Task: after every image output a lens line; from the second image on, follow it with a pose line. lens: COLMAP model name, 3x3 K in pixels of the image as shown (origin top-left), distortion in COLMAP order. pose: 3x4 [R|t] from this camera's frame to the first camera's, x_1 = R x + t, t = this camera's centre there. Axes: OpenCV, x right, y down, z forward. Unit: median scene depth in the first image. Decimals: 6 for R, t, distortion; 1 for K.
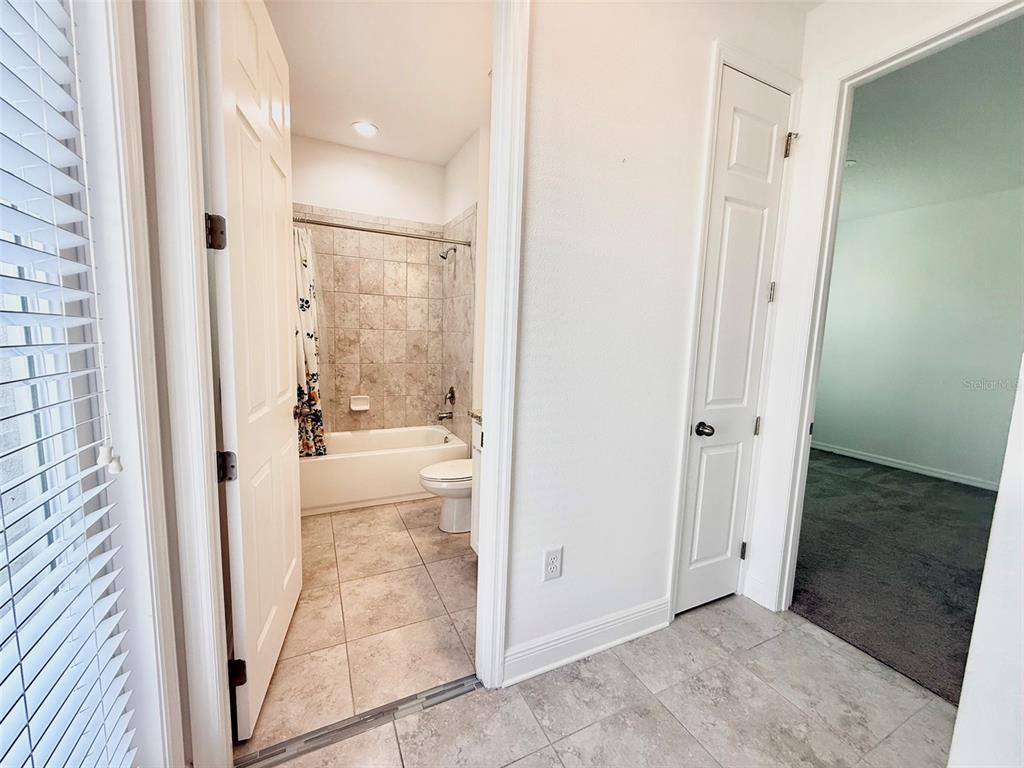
lens RADIAL K [[409.2, 0, 508.1], [0, 409.2, 382.9], [0, 0, 1]] dist [0.000235, 0.000465]
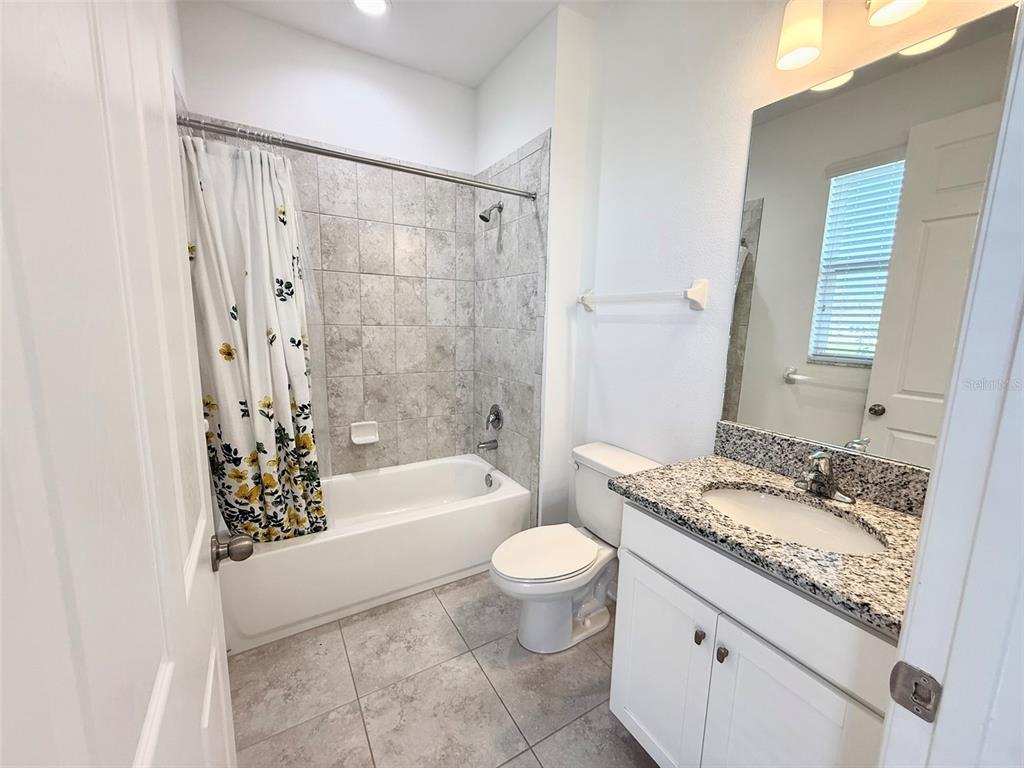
lens RADIAL K [[409.2, 0, 508.1], [0, 409.2, 382.9], [0, 0, 1]] dist [0.000235, 0.000465]
pose [[0.996461, -0.024851, 0.080300, -0.180332], [0.021861, 0.999042, 0.037912, -0.057858], [-0.081165, -0.036022, 0.996050, 0.304190]]
